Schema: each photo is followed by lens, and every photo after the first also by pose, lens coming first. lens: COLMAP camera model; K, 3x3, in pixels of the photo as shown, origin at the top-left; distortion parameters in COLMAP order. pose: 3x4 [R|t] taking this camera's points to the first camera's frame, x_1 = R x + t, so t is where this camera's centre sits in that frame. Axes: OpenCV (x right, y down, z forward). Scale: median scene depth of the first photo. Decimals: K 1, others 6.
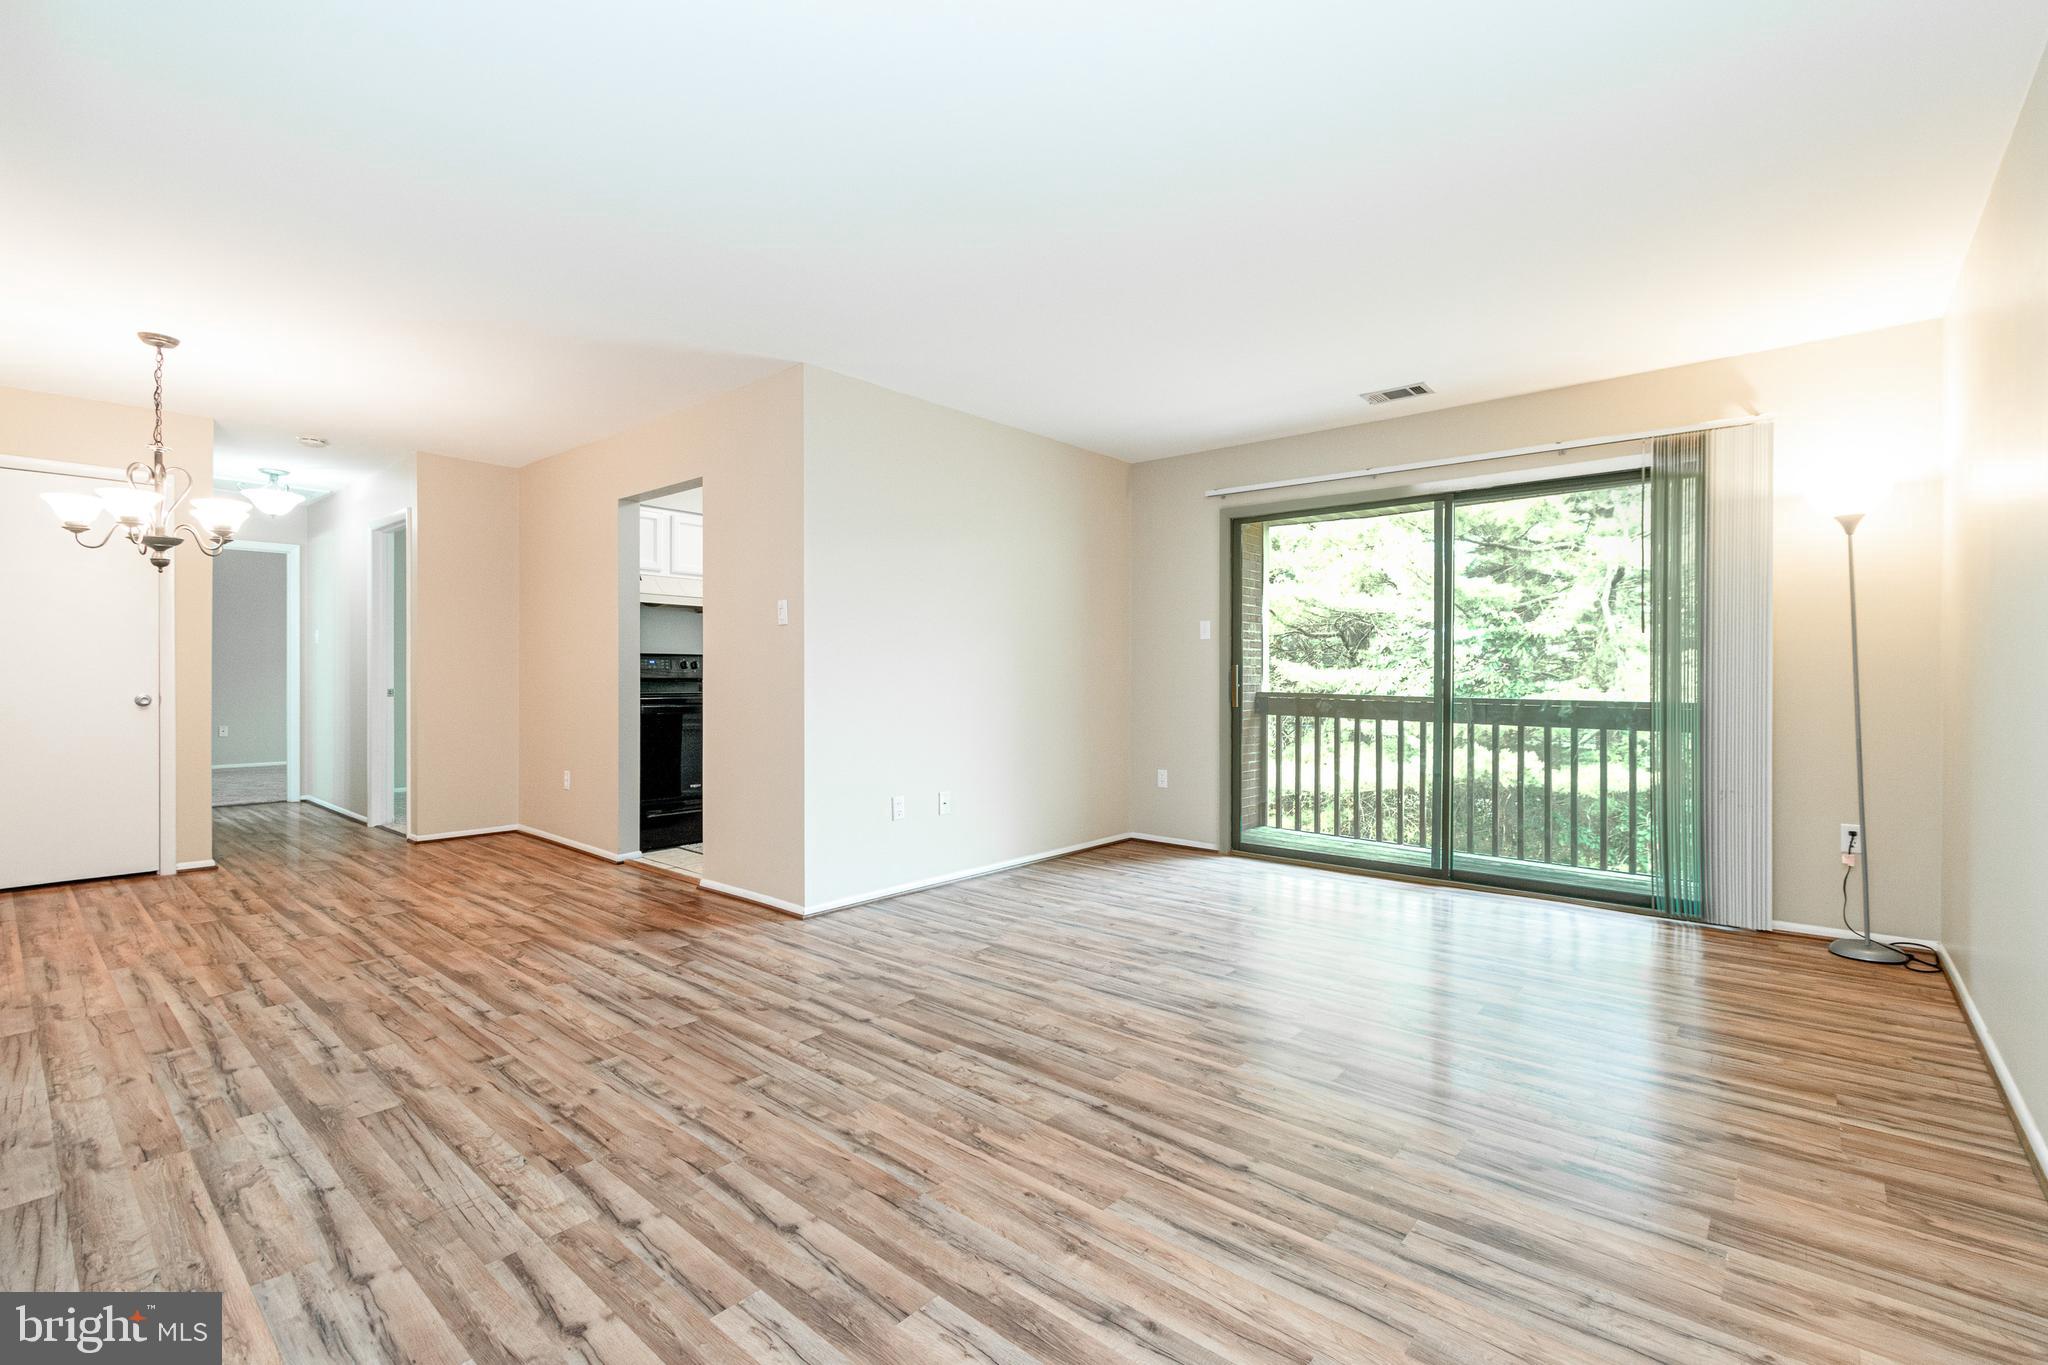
lens RADIAL K [[942.5, 0, 1090.8], [0, 942.5, 663.1], [0, 0, 1]] dist [0.000056, 0.001634]
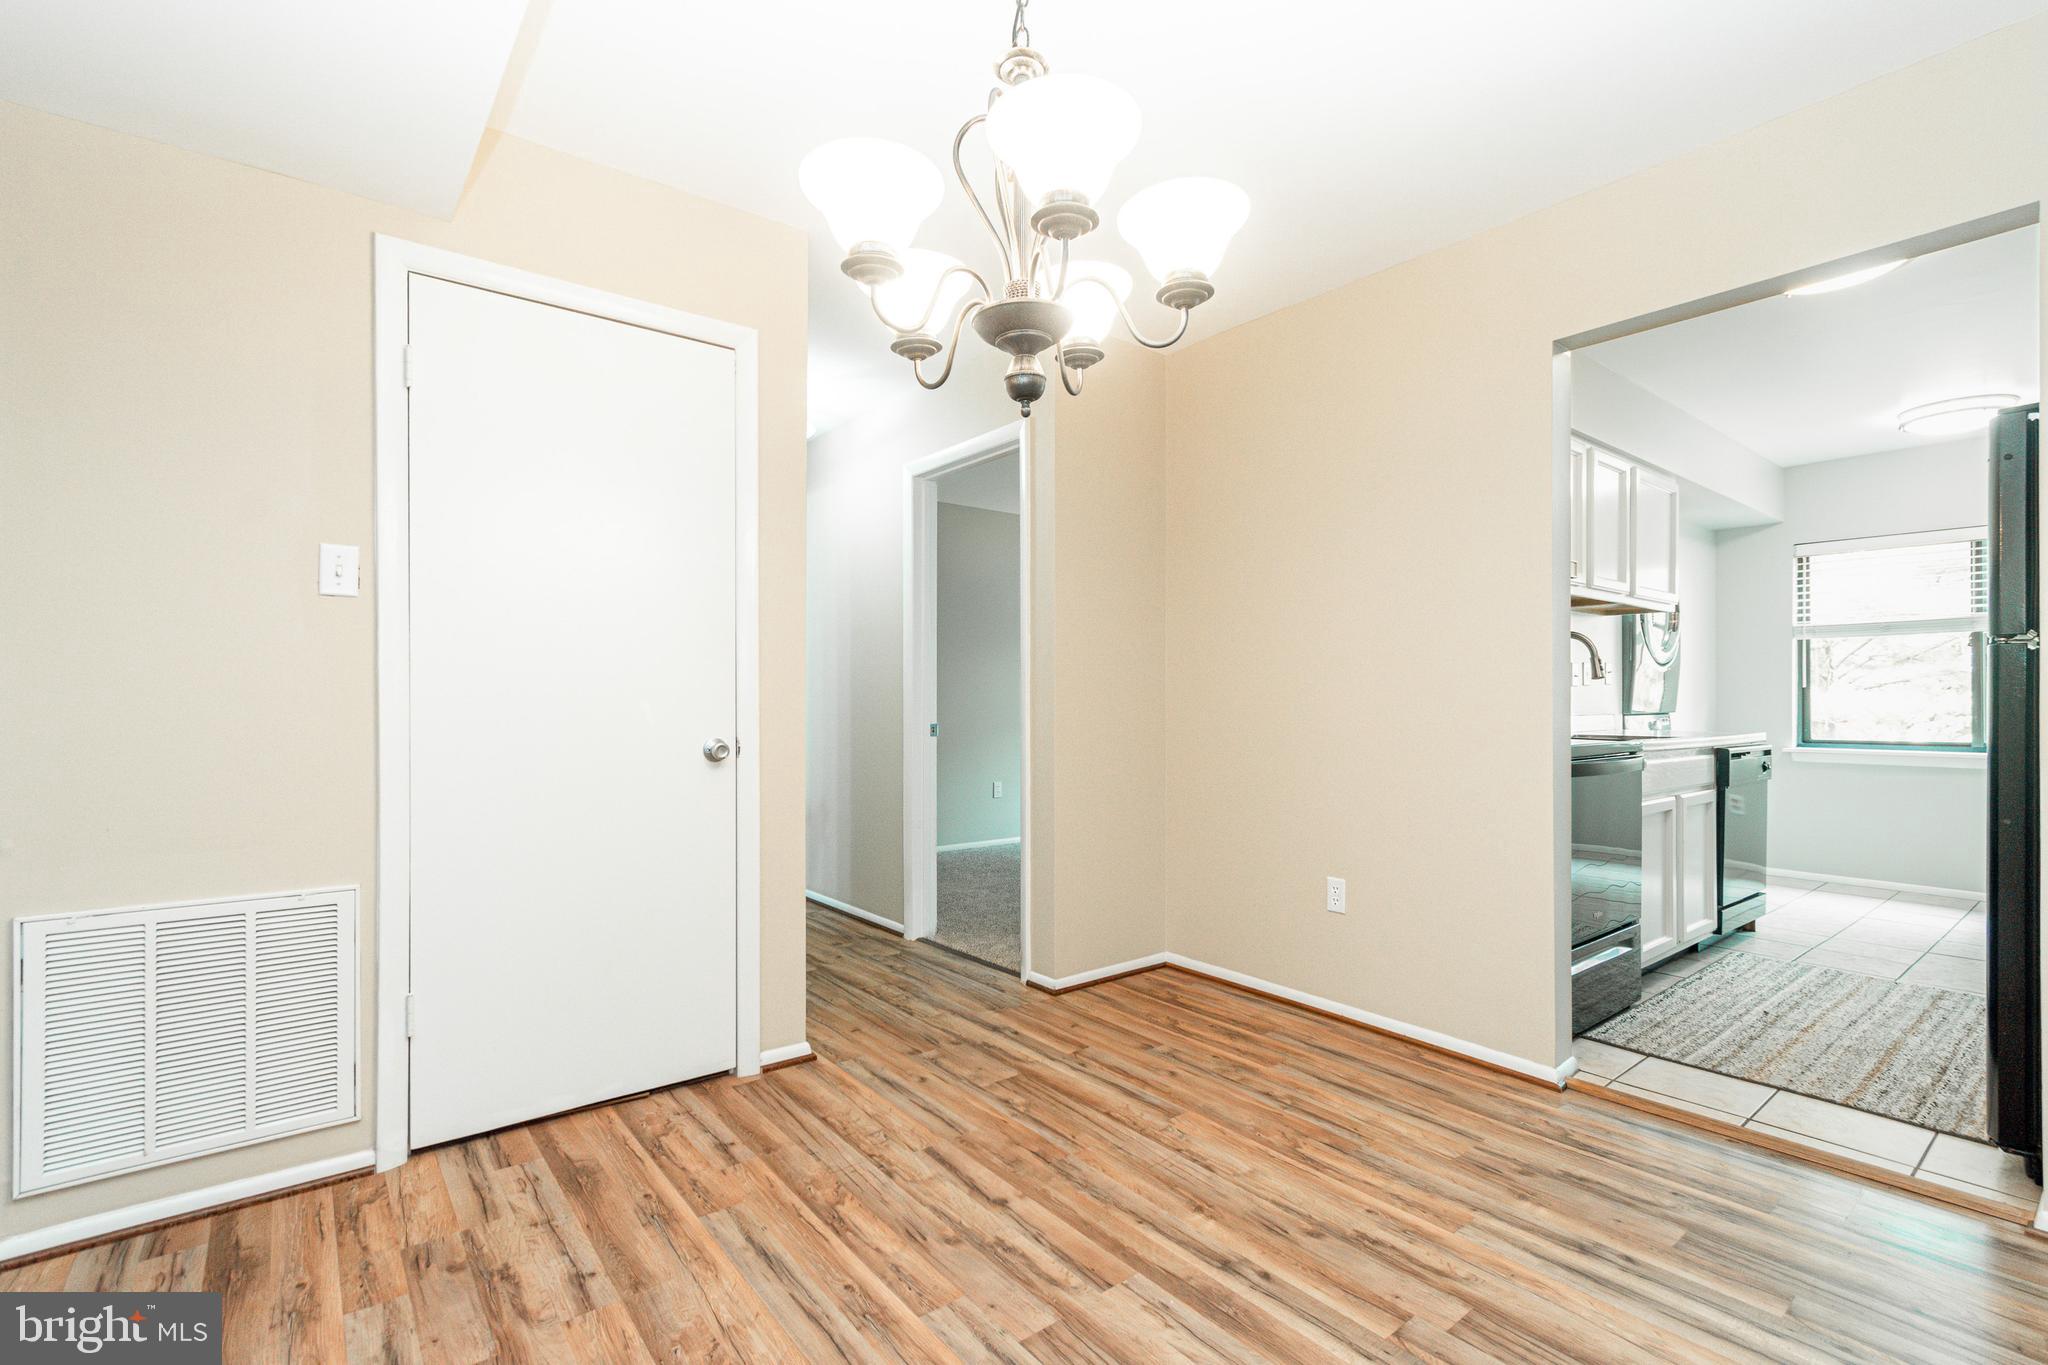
lens RADIAL K [[942.5, 0, 1058.8], [0, 942.5, 659.2], [0, 0, 1]] dist [0.000056, 0.001634]
pose [[0.980146, -0.013300, -0.197832, -1.232195], [0.005318, 0.999152, -0.040820, 0.023326], [0.198207, 0.038957, 0.979386, 0.886313]]
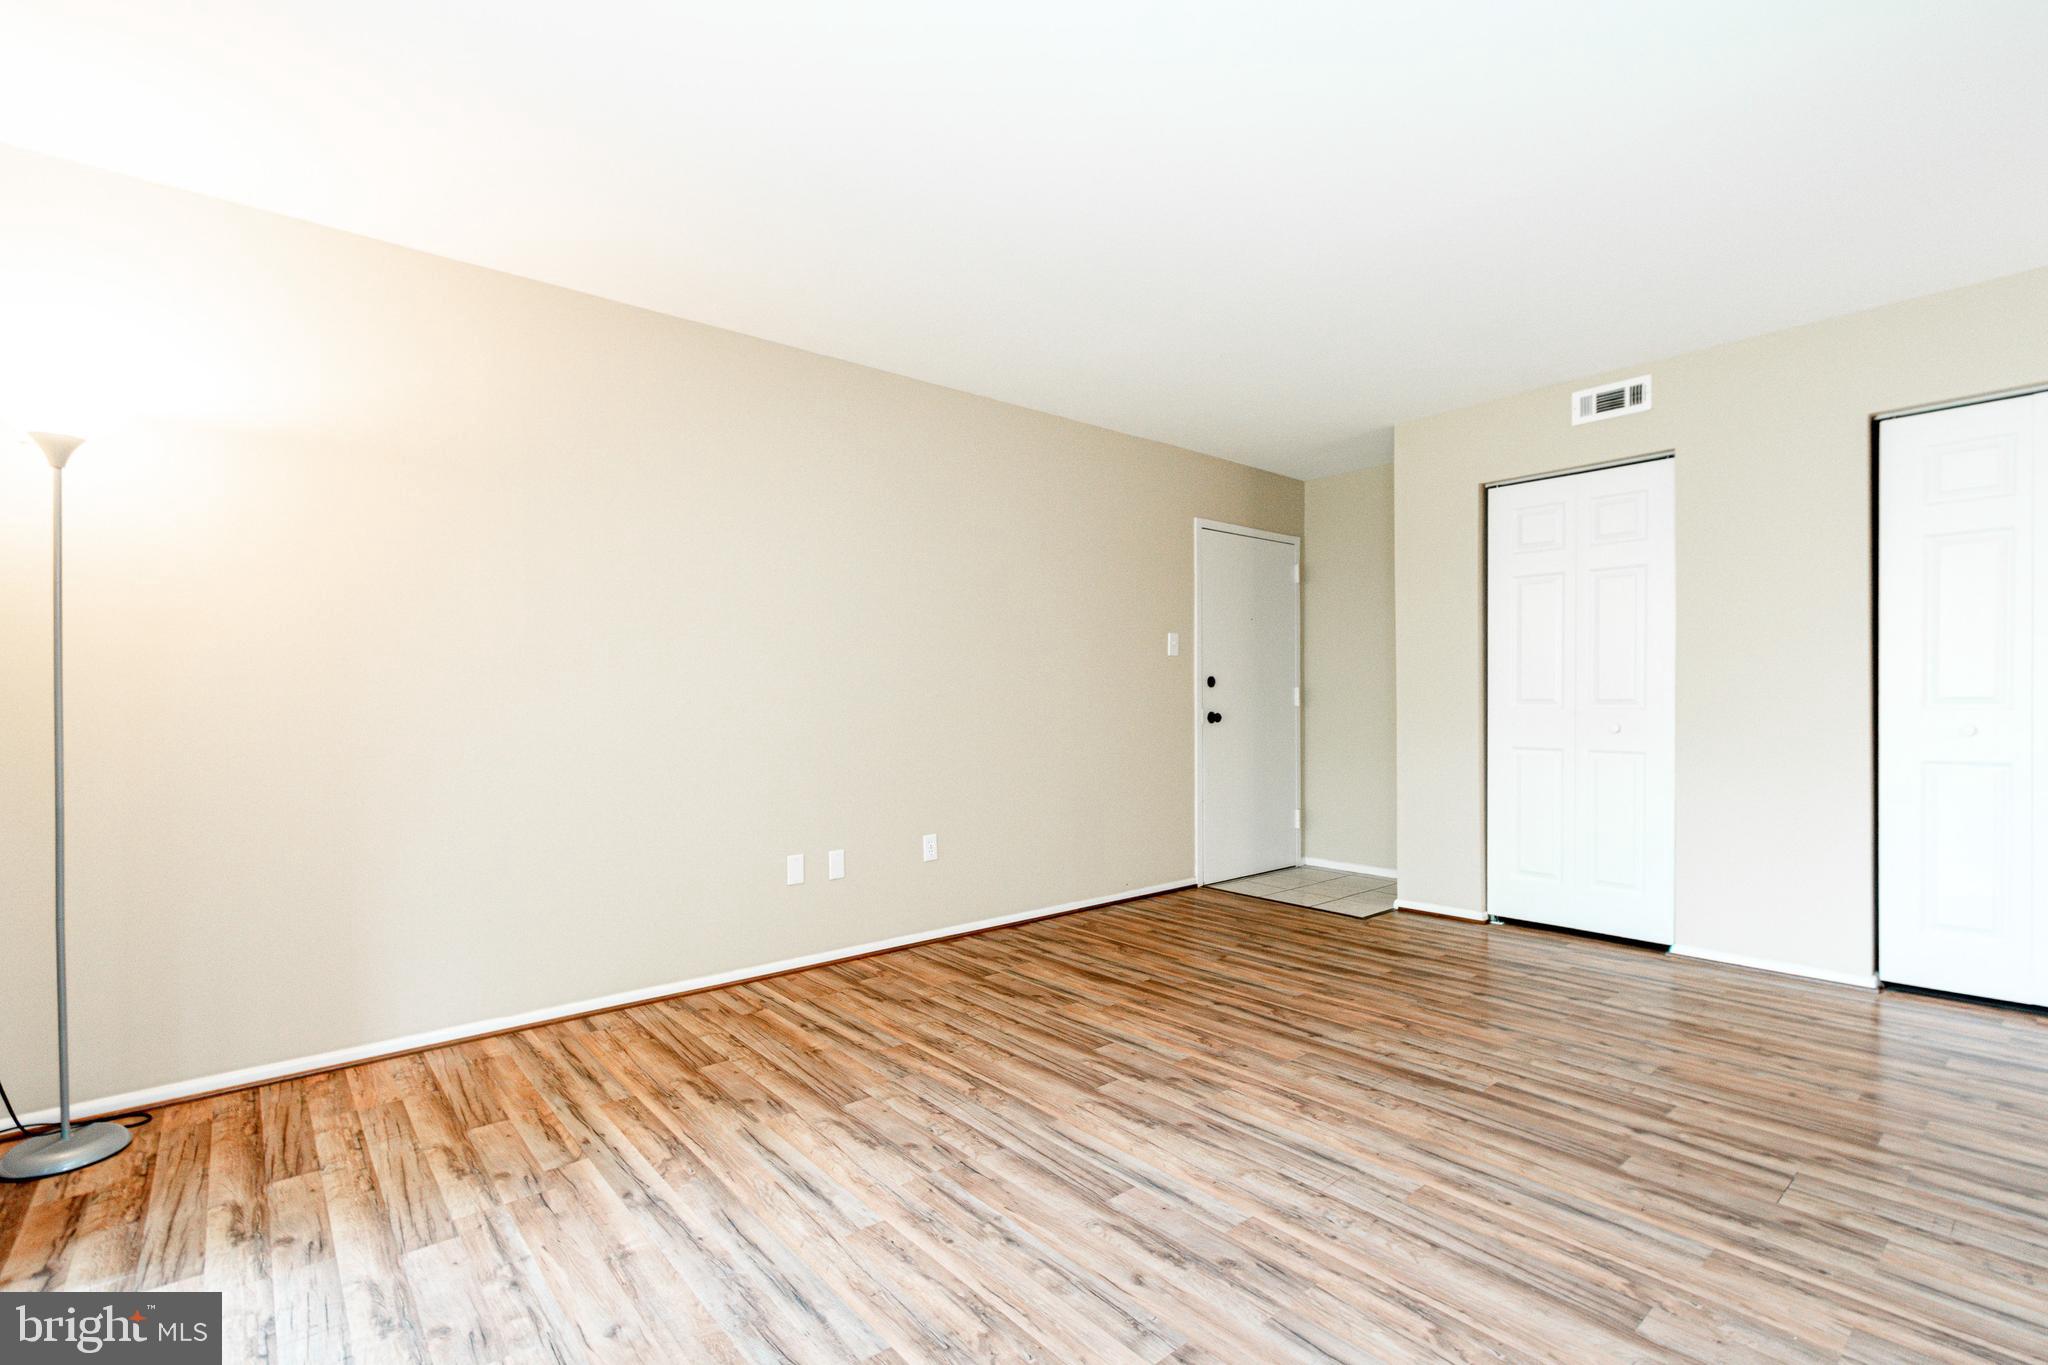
lens RADIAL K [[942.5, 0, 1083.9], [0, 942.5, 740.4], [0, 0, 1]] dist [0.000056, 0.001634]
pose [[-0.986572, -0.000275, 0.163324, 0.092410], [0.004878, 0.999503, 0.031146, 0.030132], [-0.163252, 0.031525, -0.986081, 1.936549]]
